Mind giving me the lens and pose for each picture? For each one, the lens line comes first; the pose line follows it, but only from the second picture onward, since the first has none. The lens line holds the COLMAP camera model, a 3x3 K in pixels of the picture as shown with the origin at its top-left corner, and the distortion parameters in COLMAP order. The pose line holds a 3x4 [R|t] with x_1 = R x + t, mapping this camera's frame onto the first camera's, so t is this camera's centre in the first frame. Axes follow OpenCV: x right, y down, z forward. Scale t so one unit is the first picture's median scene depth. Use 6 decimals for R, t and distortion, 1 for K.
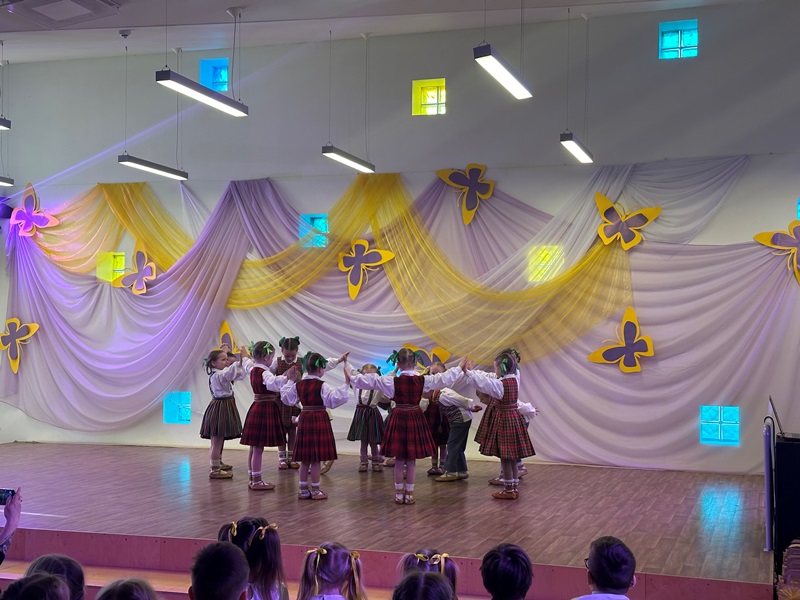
lens RADIAL K [[1118.5, 0, 412.9], [0, 1118.5, 299.8], [0, 0, 1]] dist [0.132444, -0.050266]
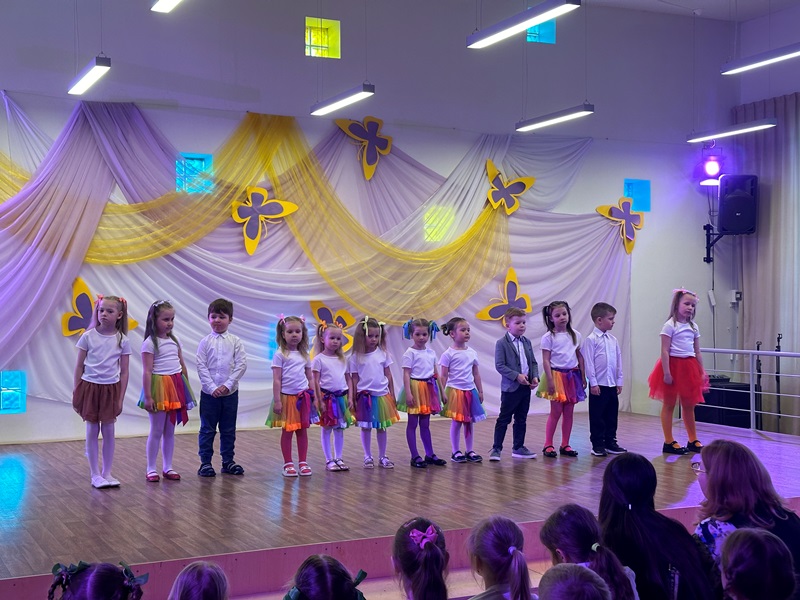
lens RADIAL K [[1118.5, 0, 412.9], [0, 1118.5, 299.8], [0, 0, 1]] dist [0.132444, -0.050266]
pose [[0.708410, -0.007117, 0.705765, -0.592883], [-0.015818, 0.999538, 0.025958, 0.010018], [-0.705623, -0.029553, 0.707970, 0.282486]]
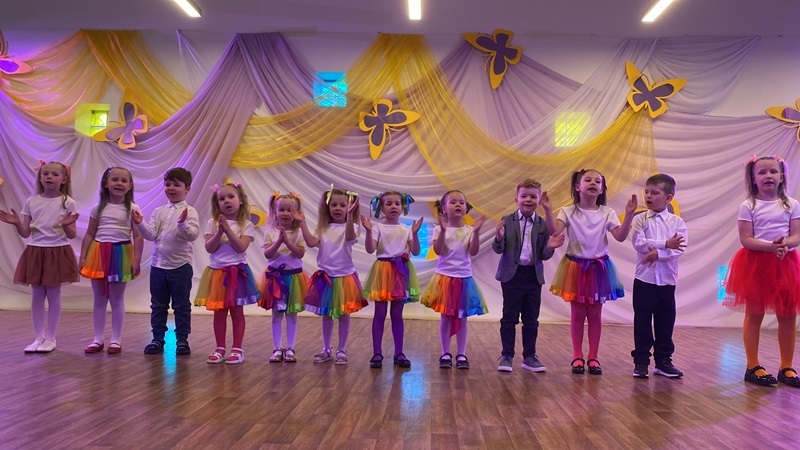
lens RADIAL K [[663.9, 0, 412.5], [0, 663.9, 226.5], [0, 0, 1]] dist [0.109705, -0.211472]
pose [[0.957183, 0.022698, 0.288593, -0.190097], [-0.022257, 0.999741, -0.004809, 0.060742], [-0.288628, -0.001820, 0.957440, 0.435265]]
